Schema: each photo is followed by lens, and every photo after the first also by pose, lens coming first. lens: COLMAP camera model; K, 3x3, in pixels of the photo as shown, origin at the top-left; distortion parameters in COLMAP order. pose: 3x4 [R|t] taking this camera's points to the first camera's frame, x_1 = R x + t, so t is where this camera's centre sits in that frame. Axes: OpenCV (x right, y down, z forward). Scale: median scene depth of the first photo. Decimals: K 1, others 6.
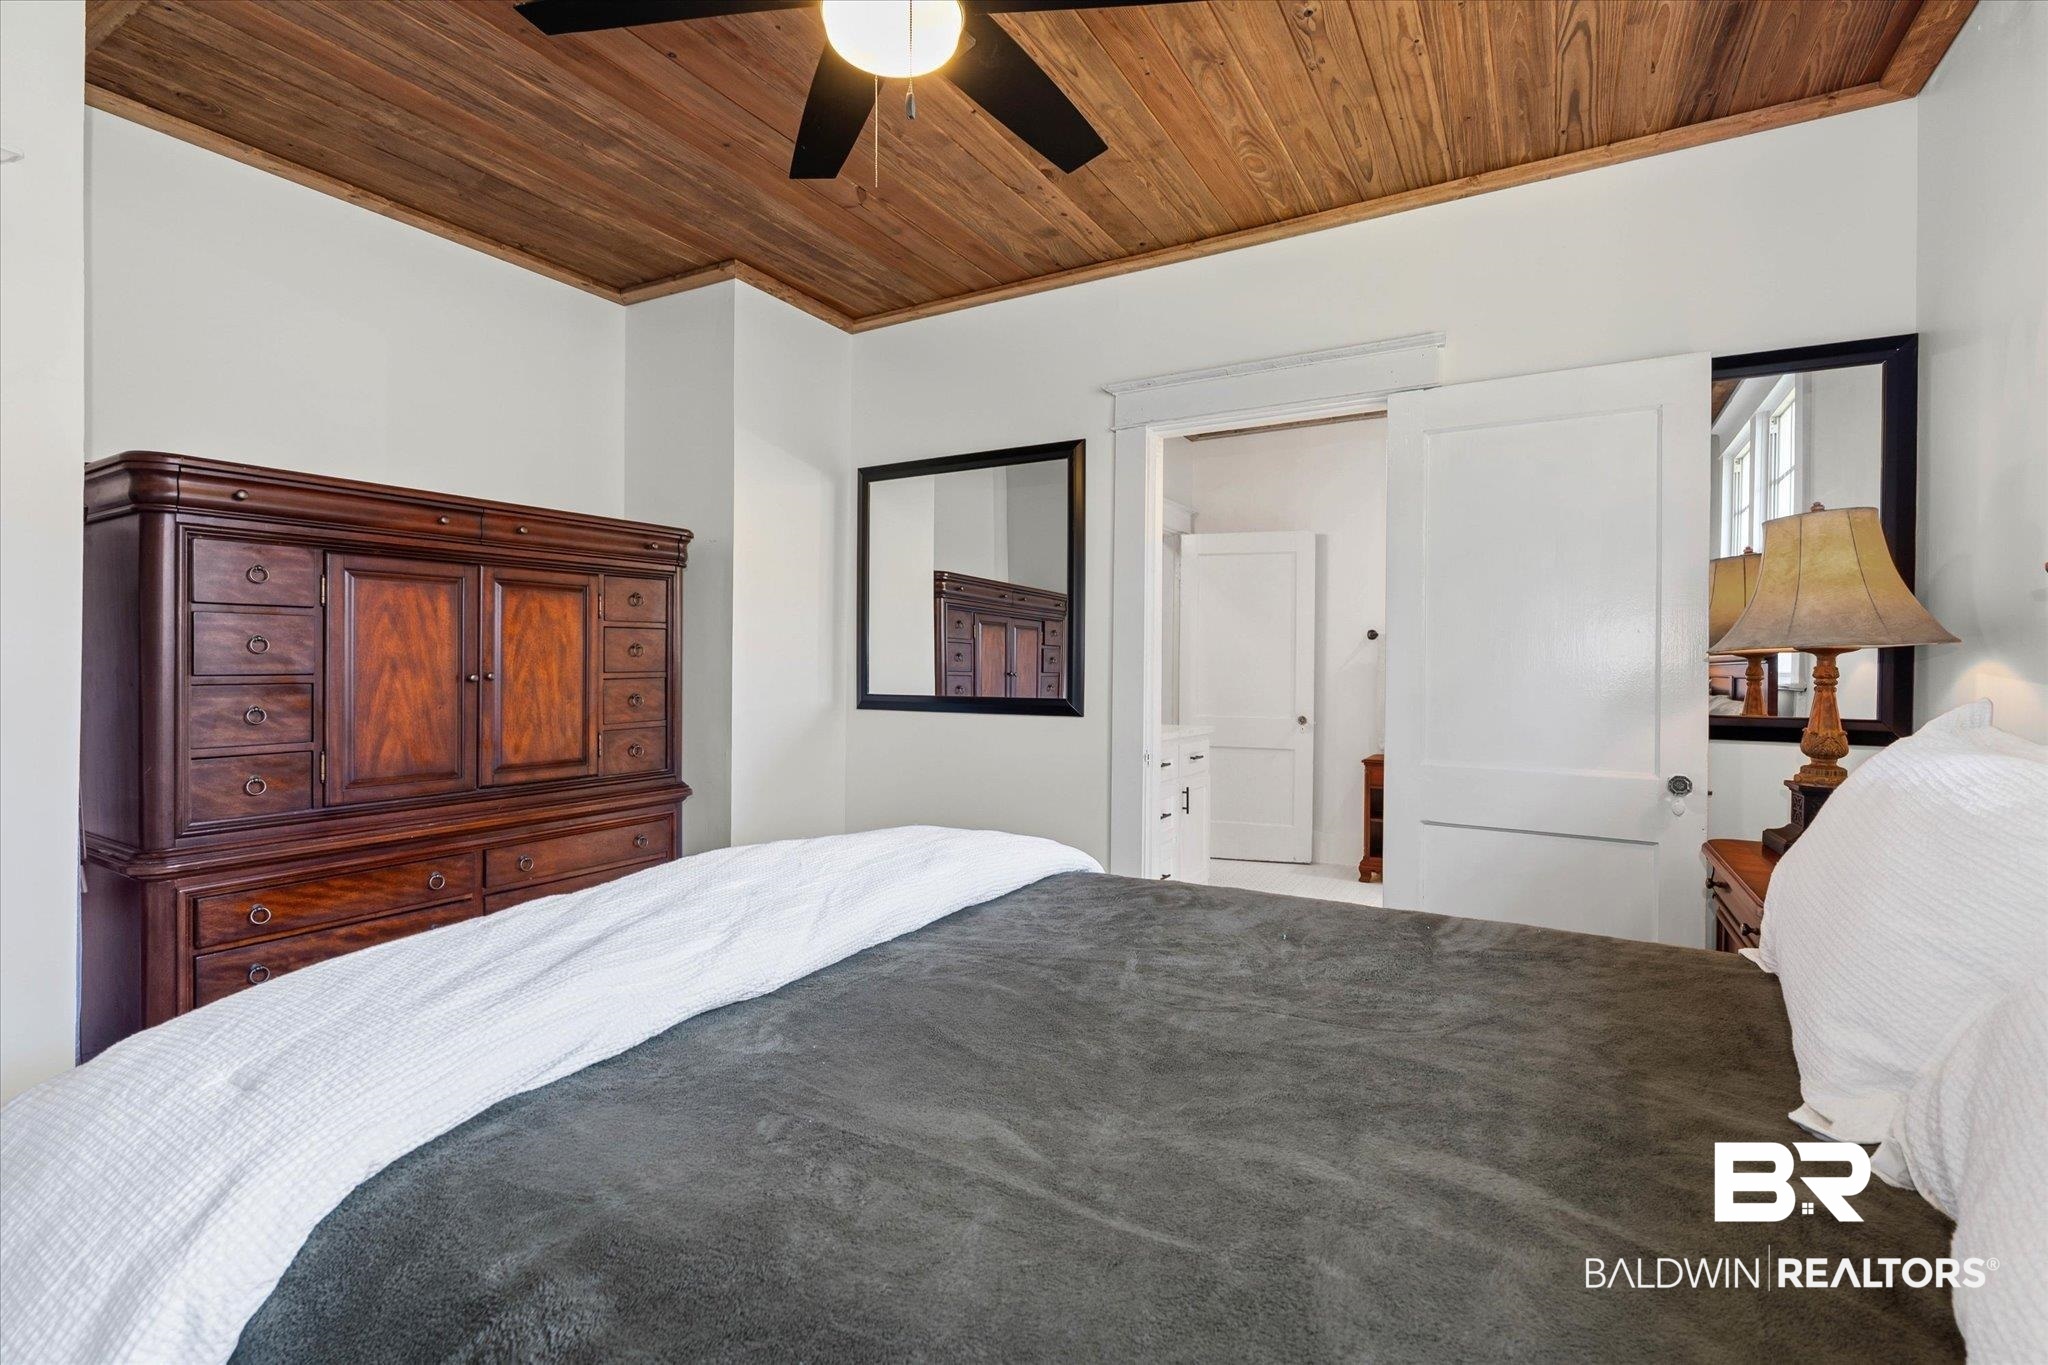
lens RADIAL K [[923.8, 0, 1029.3], [0, 923.8, 674.7], [0, 0, 1]] dist [-0.001399, 0.000907]
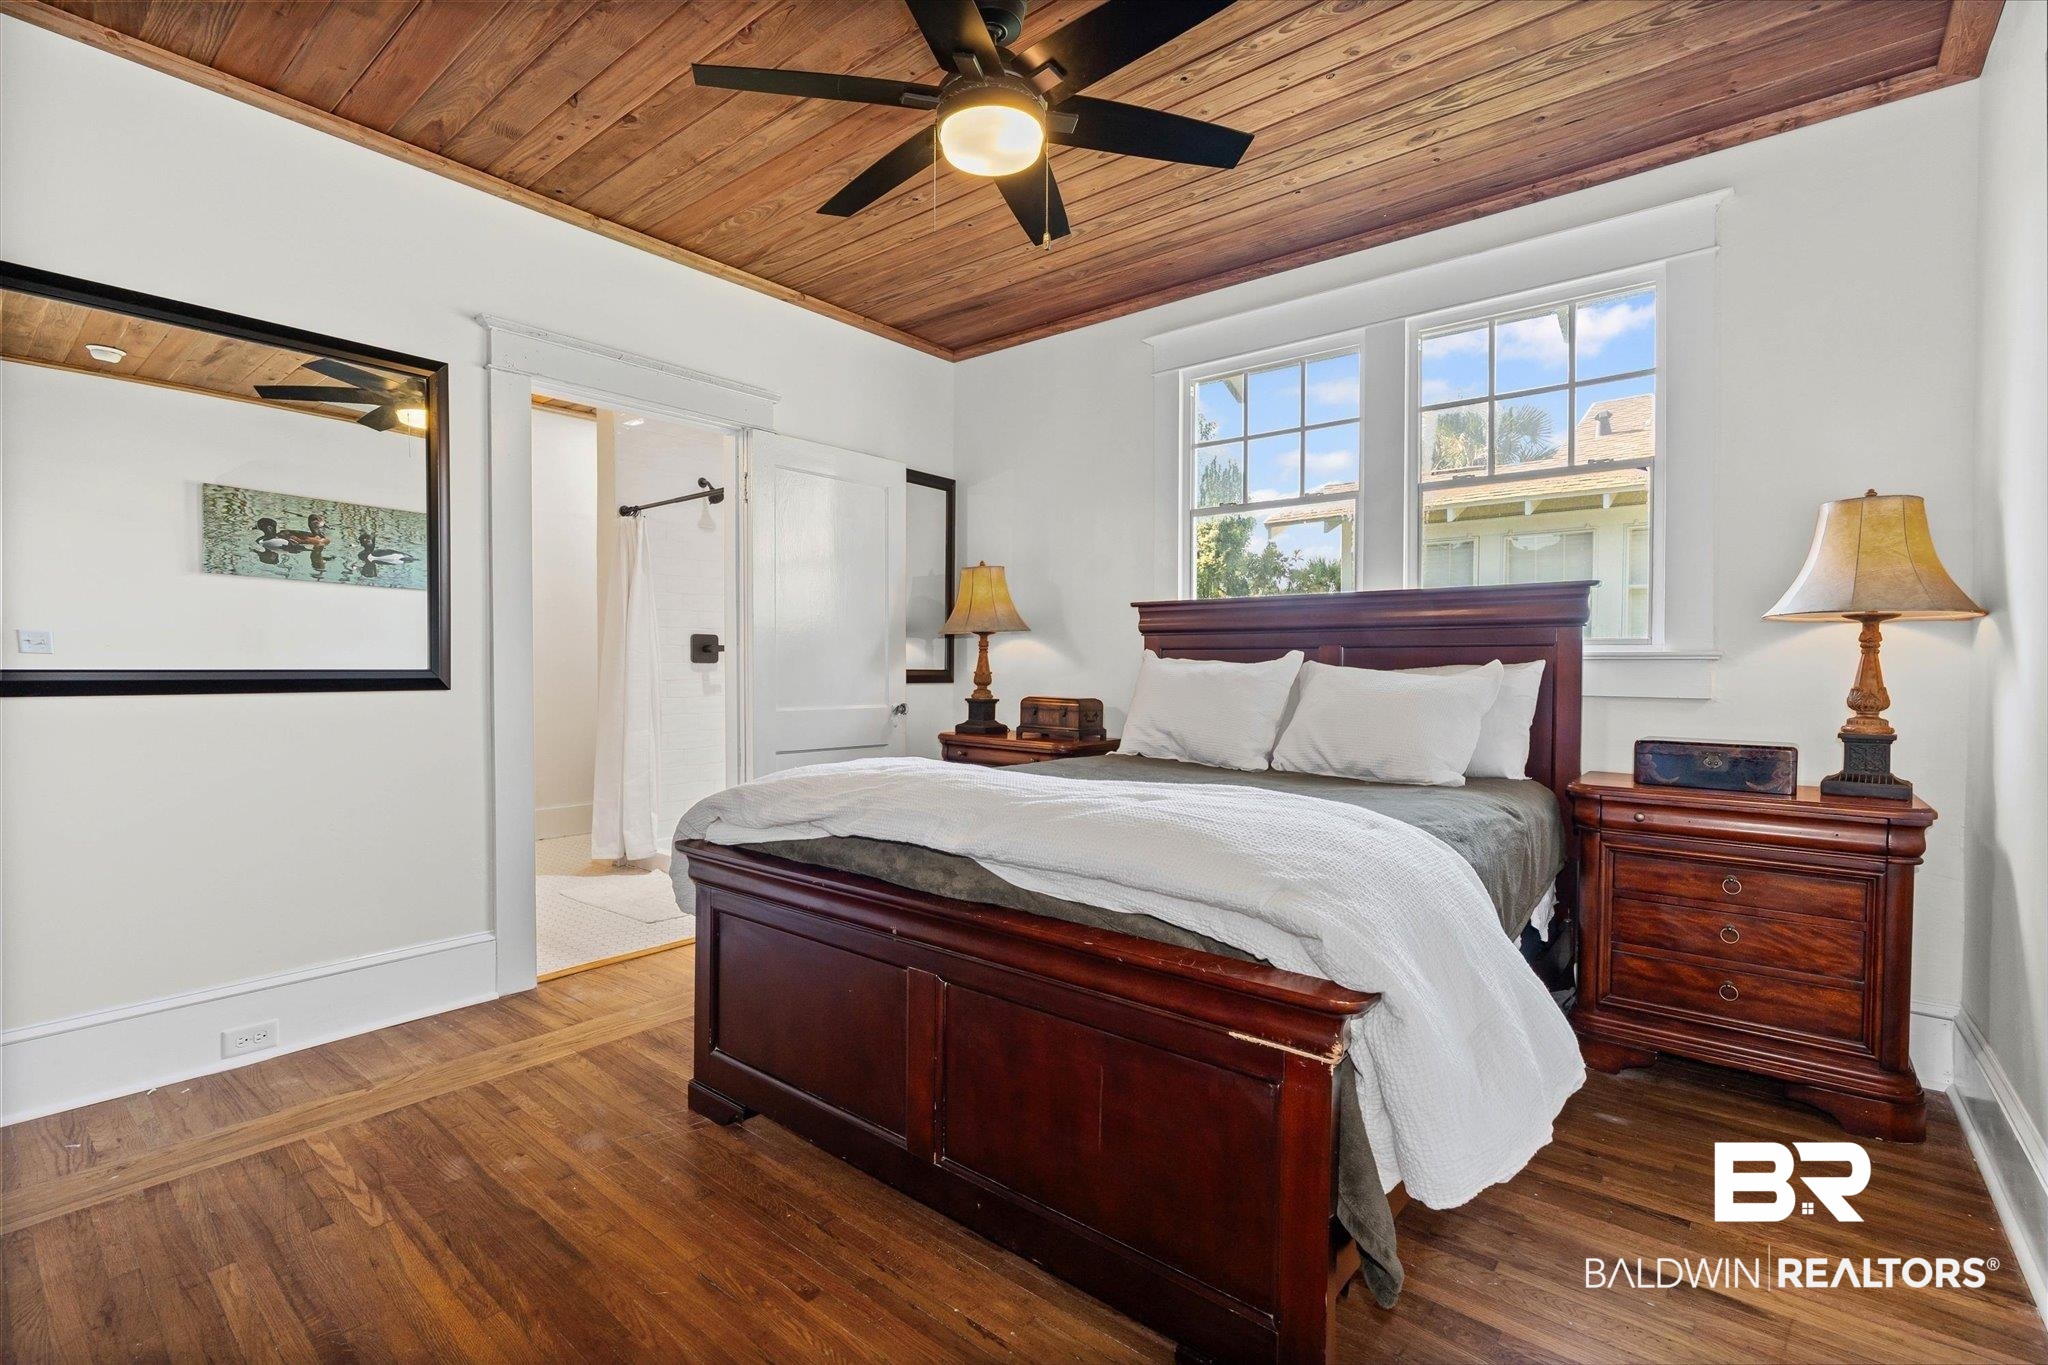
lens RADIAL K [[923.8, 0, 1021.0], [0, 923.8, 678.0], [0, 0, 1]] dist [-0.001399, 0.000907]
pose [[0.168441, -0.021598, 0.985475, -0.803310], [0.001151, 0.999764, 0.021714, 0.019164], [-0.985711, -0.002523, 0.168426, 0.389875]]
